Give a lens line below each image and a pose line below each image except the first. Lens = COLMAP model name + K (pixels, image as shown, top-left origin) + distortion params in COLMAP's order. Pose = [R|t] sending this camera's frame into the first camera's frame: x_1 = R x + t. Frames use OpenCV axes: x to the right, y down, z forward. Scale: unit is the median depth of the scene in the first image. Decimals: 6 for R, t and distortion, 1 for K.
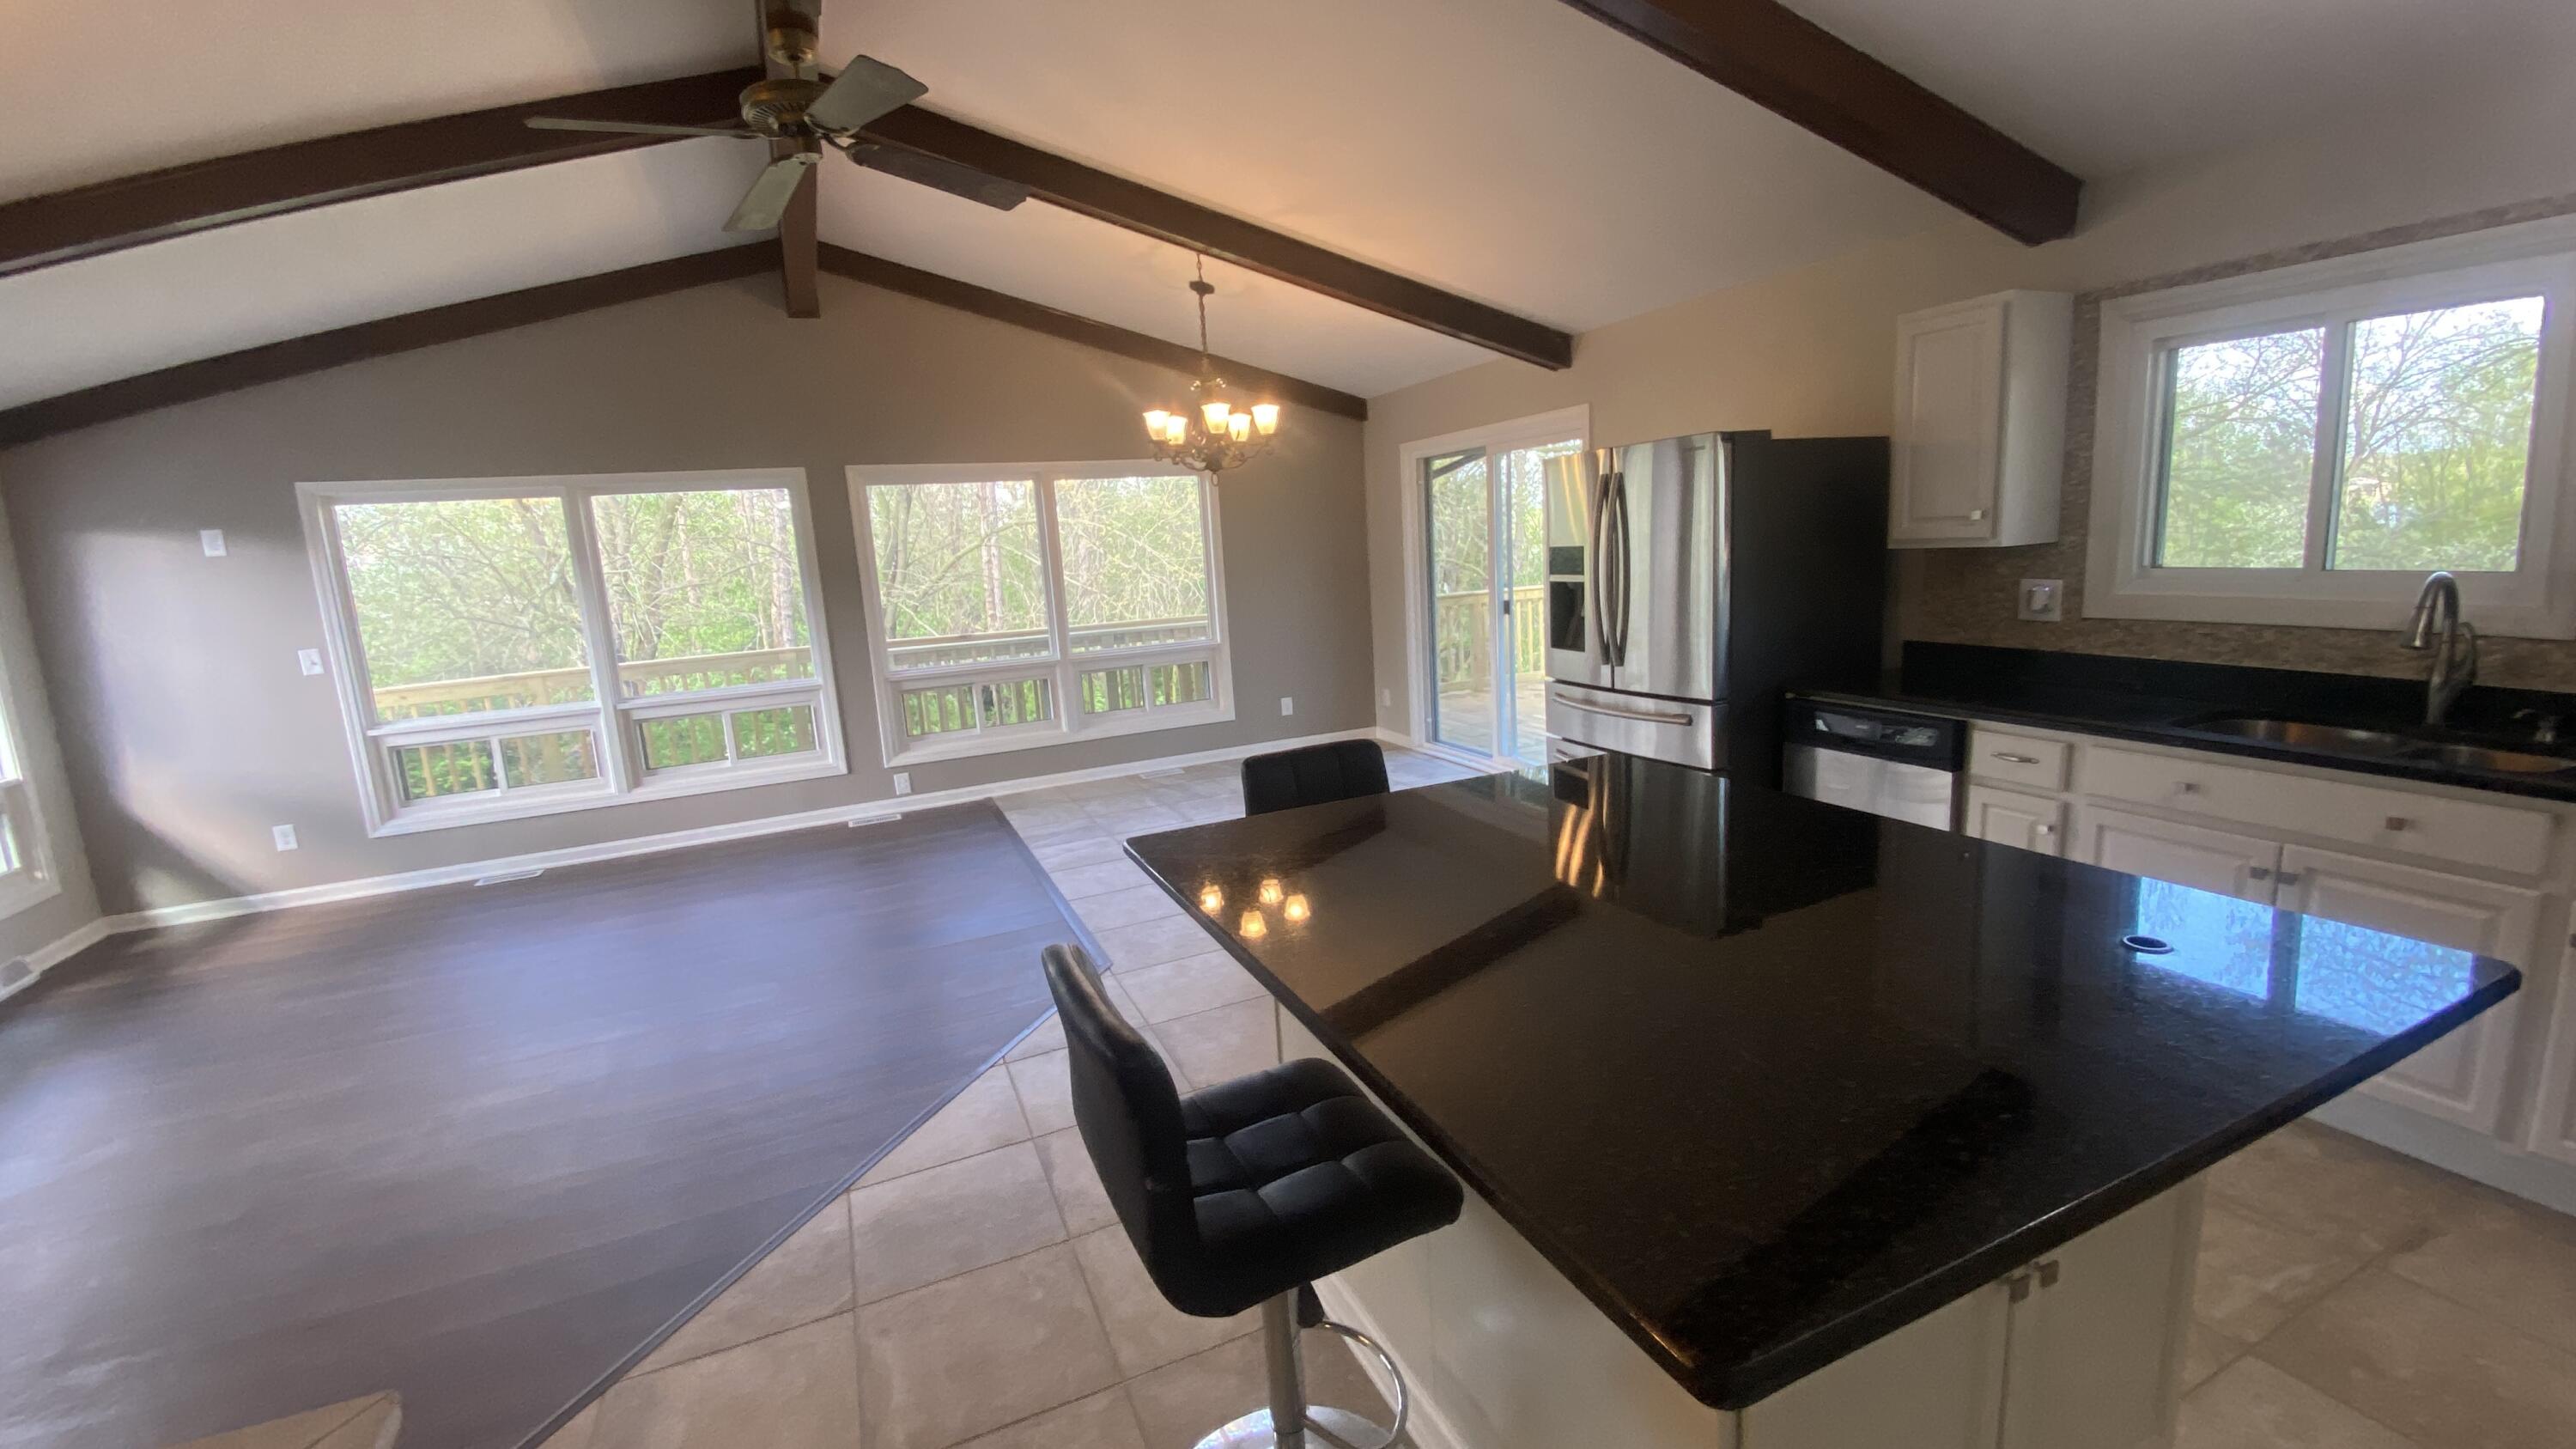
lens RADIAL K [[1035.7, 0, 1288.1], [0, 1035.7, 721.6], [0, 0, 1]] dist [0.028433, -0.025633]
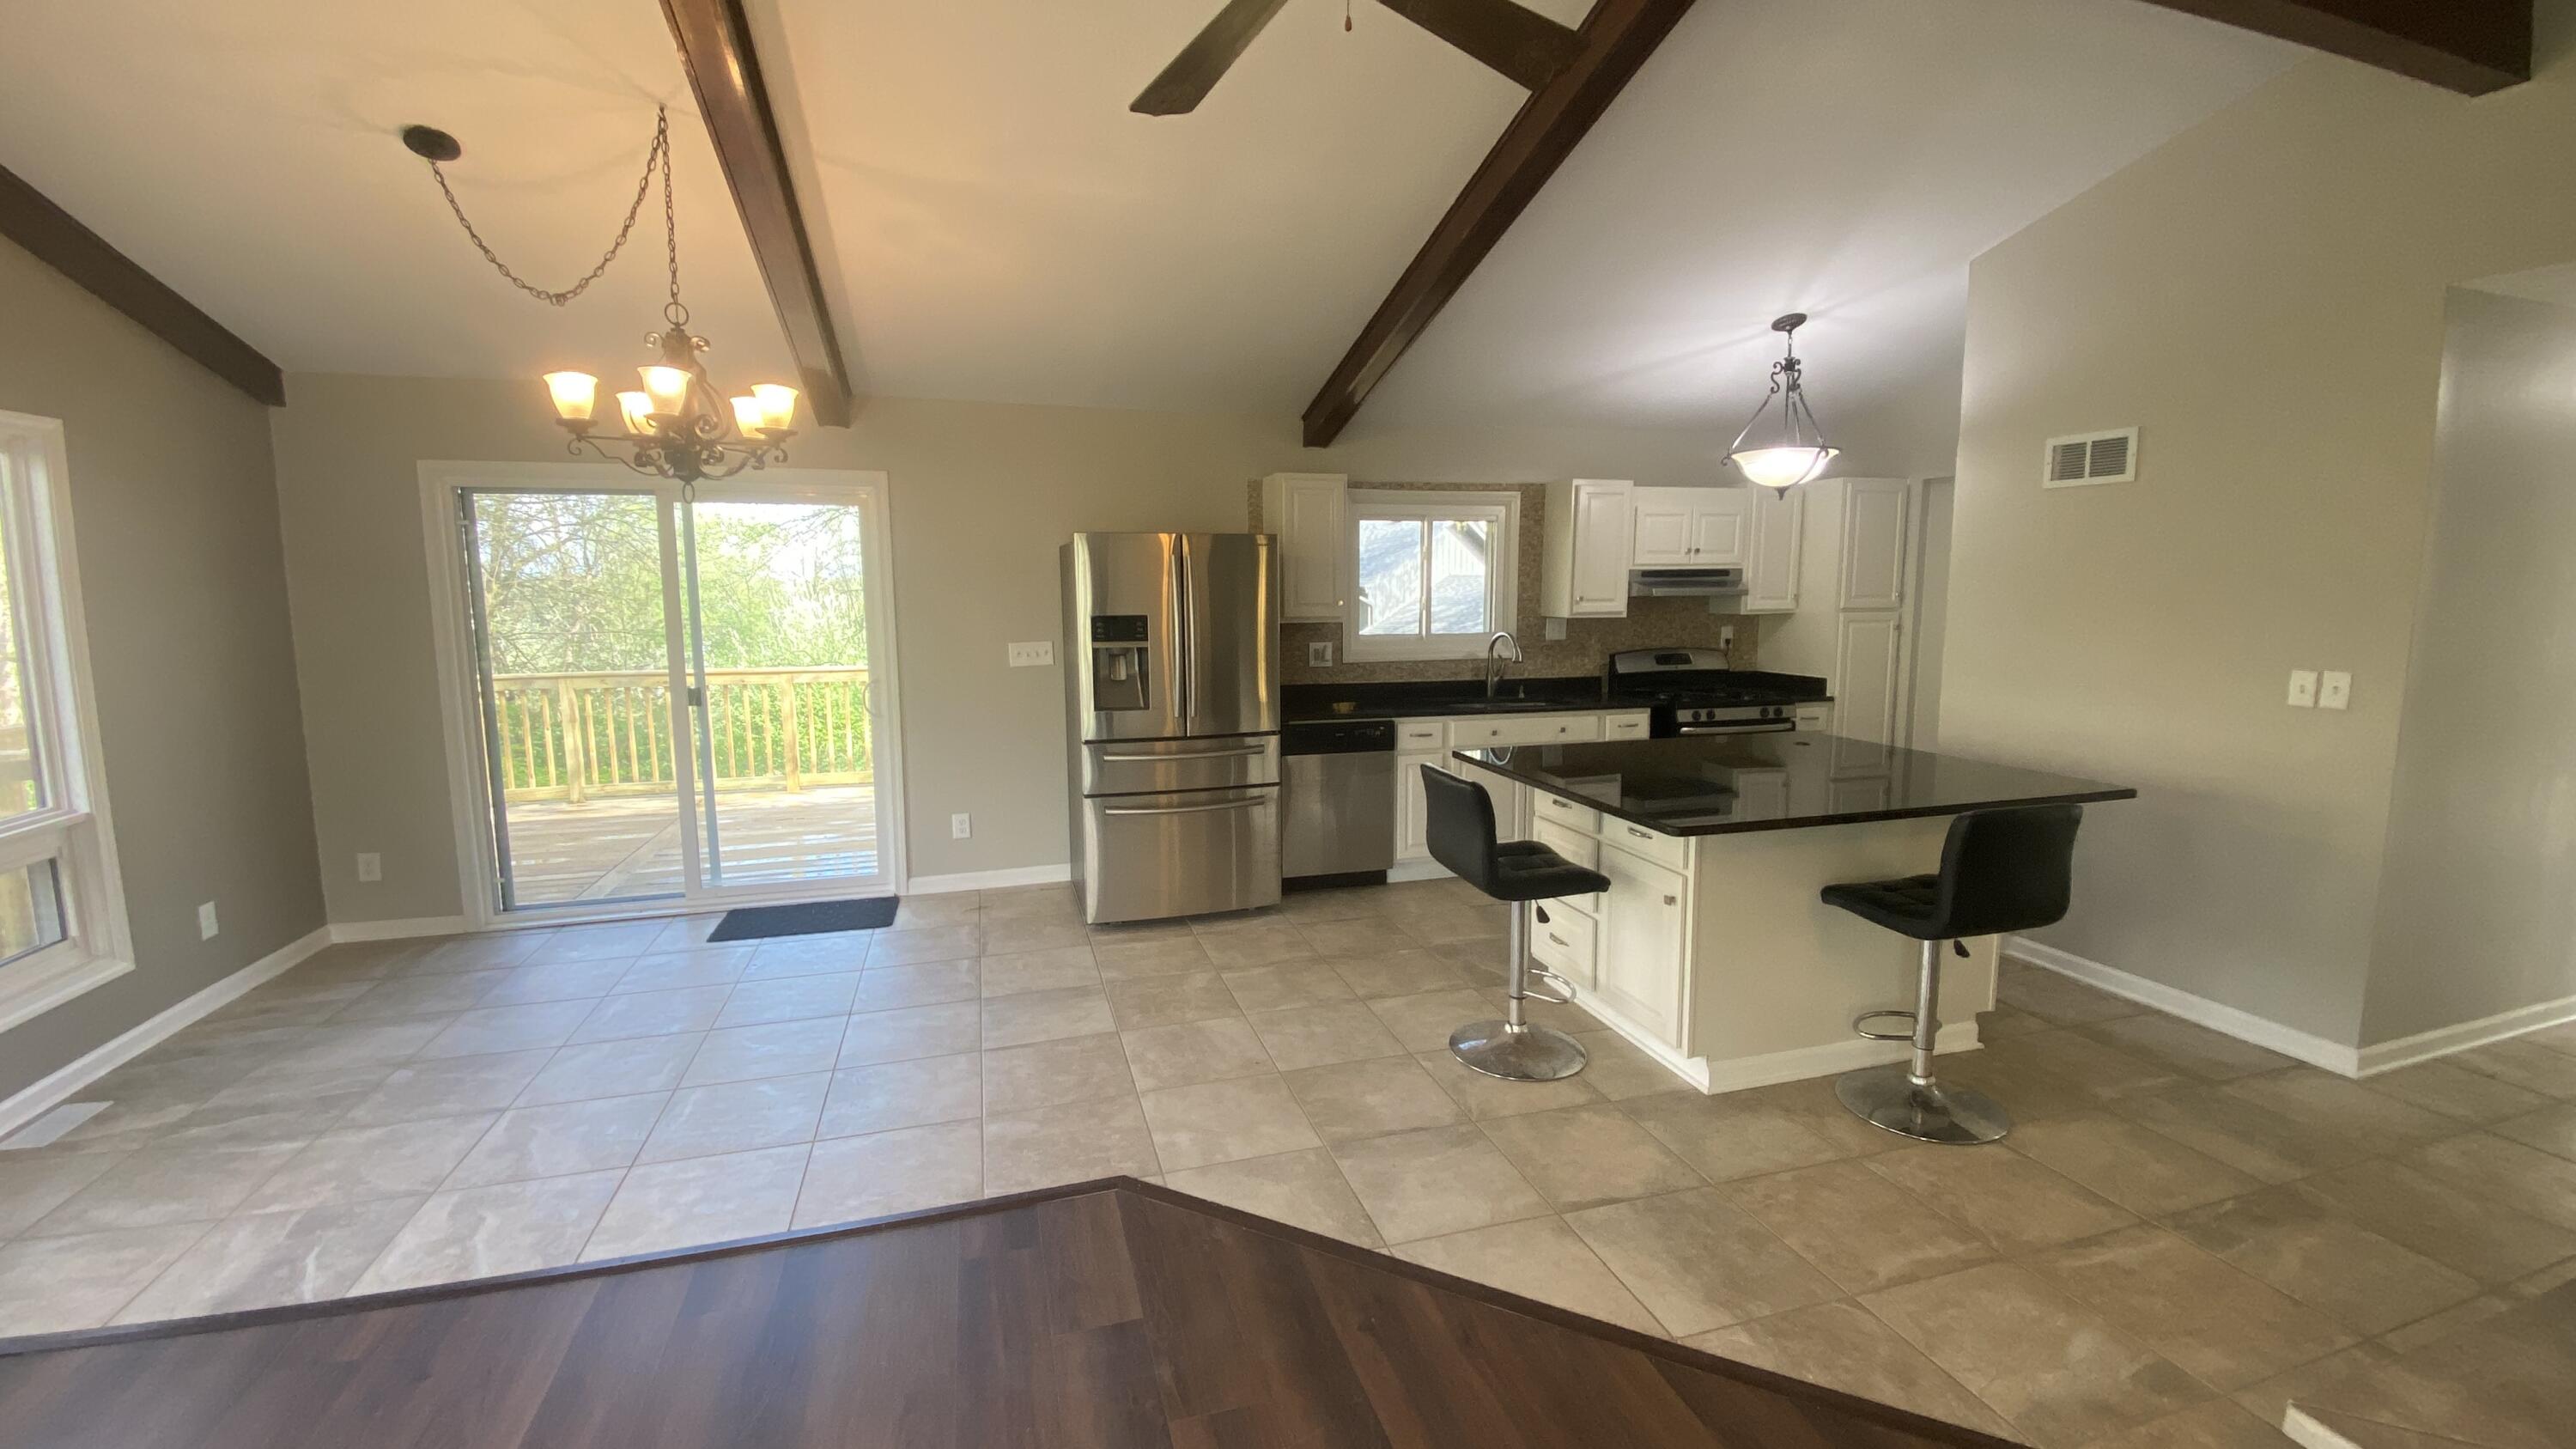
lens RADIAL K [[1036.9, 0, 1285.3], [0, 1036.9, 715.5], [0, 0, 1]] dist [0.030037, -0.024032]
pose [[0.126923, -0.061975, 0.989975, -0.683741], [0.170767, 0.984510, 0.039739, -0.068430], [-0.977102, 0.164011, 0.135540, 0.604597]]
